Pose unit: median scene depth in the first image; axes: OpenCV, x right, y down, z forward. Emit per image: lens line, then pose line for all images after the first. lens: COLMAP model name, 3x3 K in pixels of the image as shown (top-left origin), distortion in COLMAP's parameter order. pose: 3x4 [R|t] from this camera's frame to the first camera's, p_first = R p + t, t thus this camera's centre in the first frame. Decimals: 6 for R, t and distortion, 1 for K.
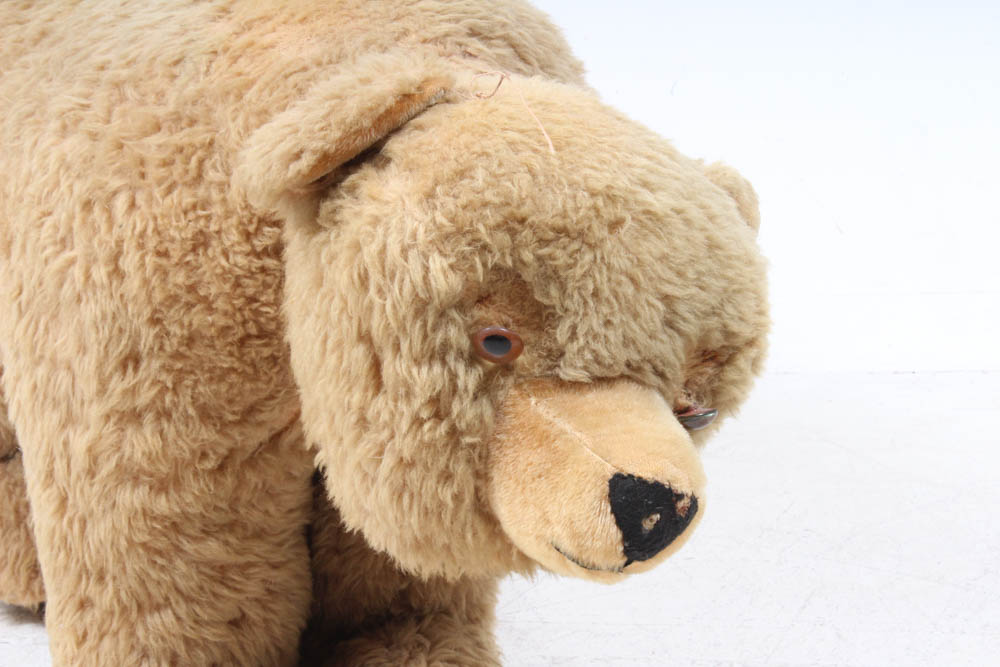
lens RADIAL K [[2260.5, 0, 500.3], [0, 2260.5, 320.9], [0, 0, 1]] dist [0.063186, -0.296097]
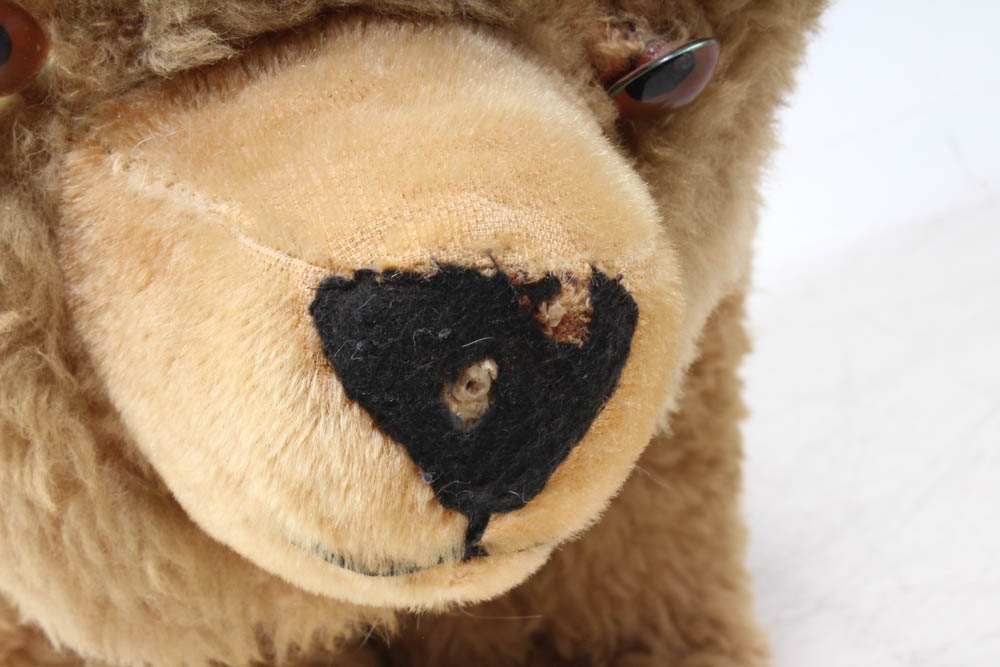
lens RADIAL K [[2260.5, 0, 500.3], [0, 2260.5, 320.9], [0, 0, 1]] dist [0.063186, -0.296097]
pose [[0.920073, -0.307684, -0.242478, 0.143518], [0.311144, 0.950037, -0.024892, 0.083943], [0.238022, -0.052543, 0.969838, 0.650999]]
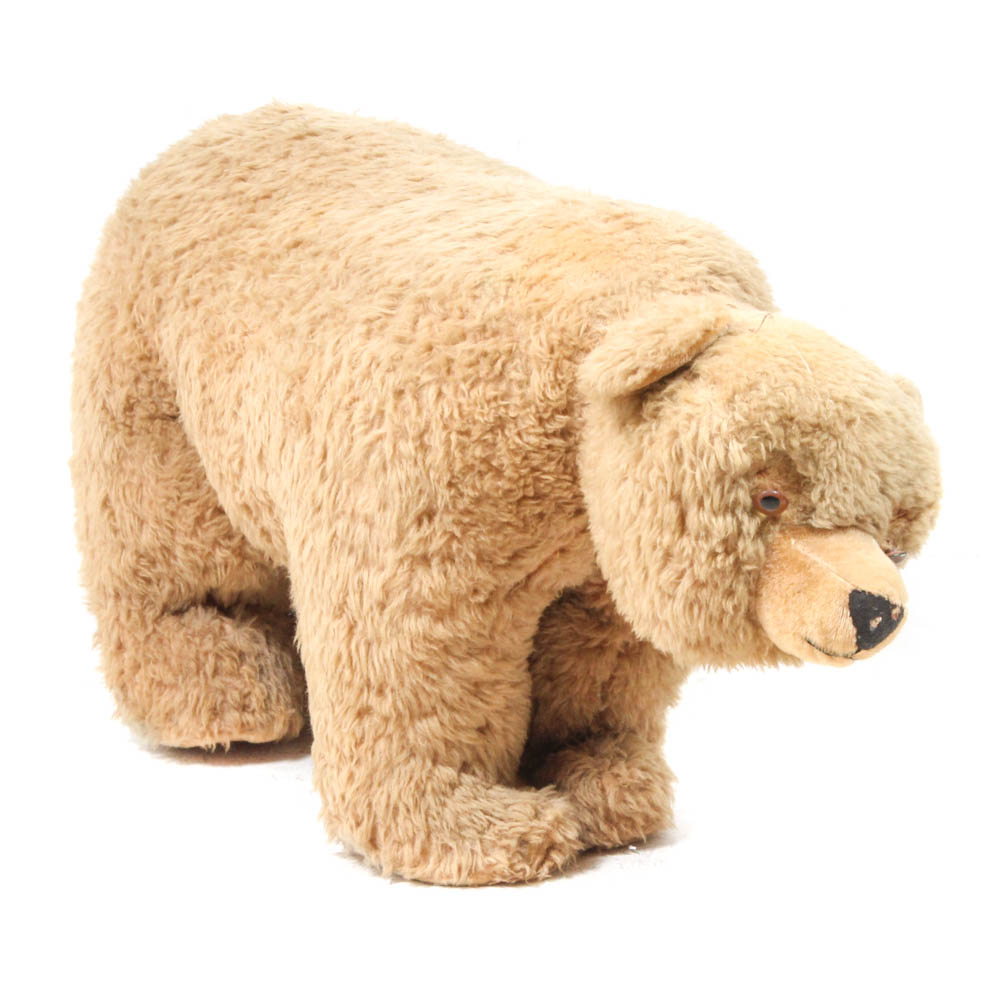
lens RADIAL K [[3612.2, 0, 500.0], [0, 3612.2, 500.0], [0, 0, 1]] dist [0.079123, -1.366668]
pose [[0.996966, 0.015407, 0.076292, -0.344539], [-0.015170, 0.999878, -0.003683, 0.019455], [-0.076340, 0.002514, 0.997079, -1.287780]]
